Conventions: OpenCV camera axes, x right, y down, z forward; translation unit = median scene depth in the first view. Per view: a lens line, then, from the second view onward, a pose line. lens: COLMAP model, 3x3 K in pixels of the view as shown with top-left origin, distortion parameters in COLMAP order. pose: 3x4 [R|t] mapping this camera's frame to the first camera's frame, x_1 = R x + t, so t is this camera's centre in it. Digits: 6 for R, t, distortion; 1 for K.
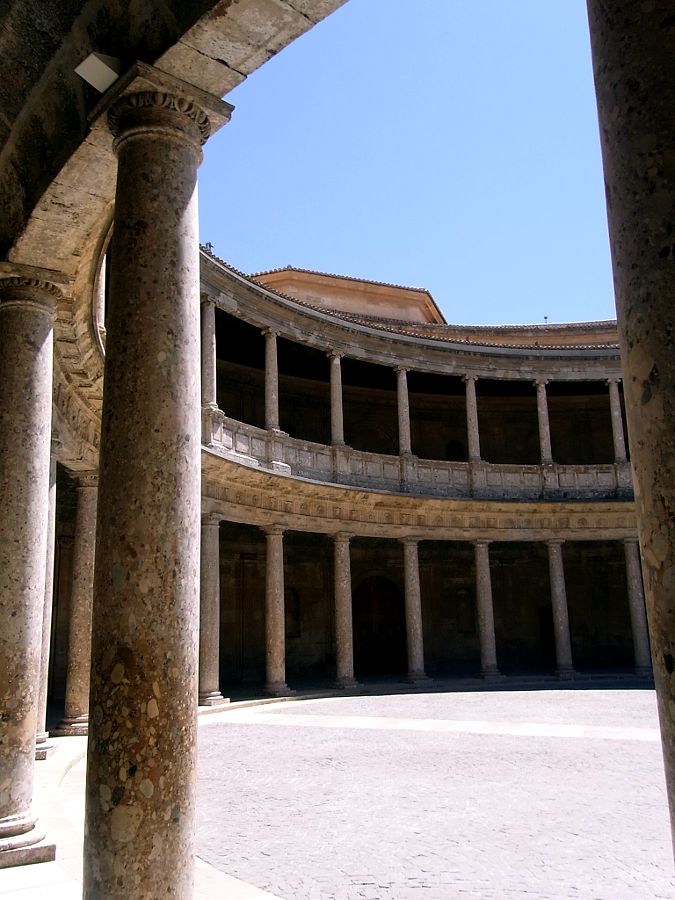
lens RADIAL K [[740.4, 0, 339.6], [0, 740.4, 453.7], [0, 0, 1]] dist [-0.003891, 0.000934]
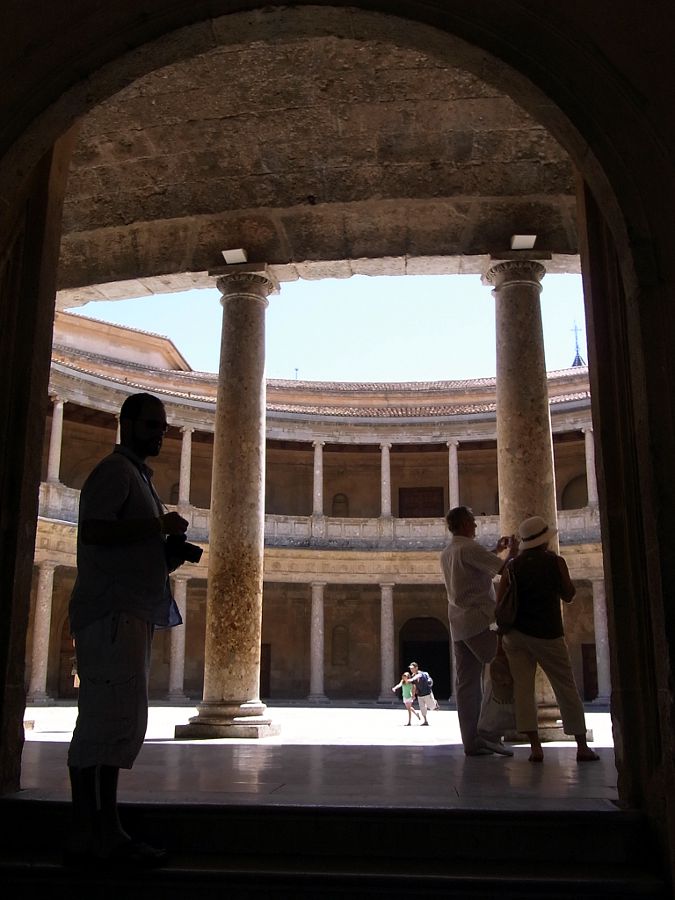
lens RADIAL K [[846.7, 0, 336.3], [0, 846.7, 445.8], [0, 0, 1]] dist [-0.061228, 0.000000]
pose [[0.963742, 0.090158, 0.251142, 0.074542], [-0.078225, 0.995298, -0.057122, -0.023279], [-0.255111, 0.035405, 0.966263, -0.276104]]
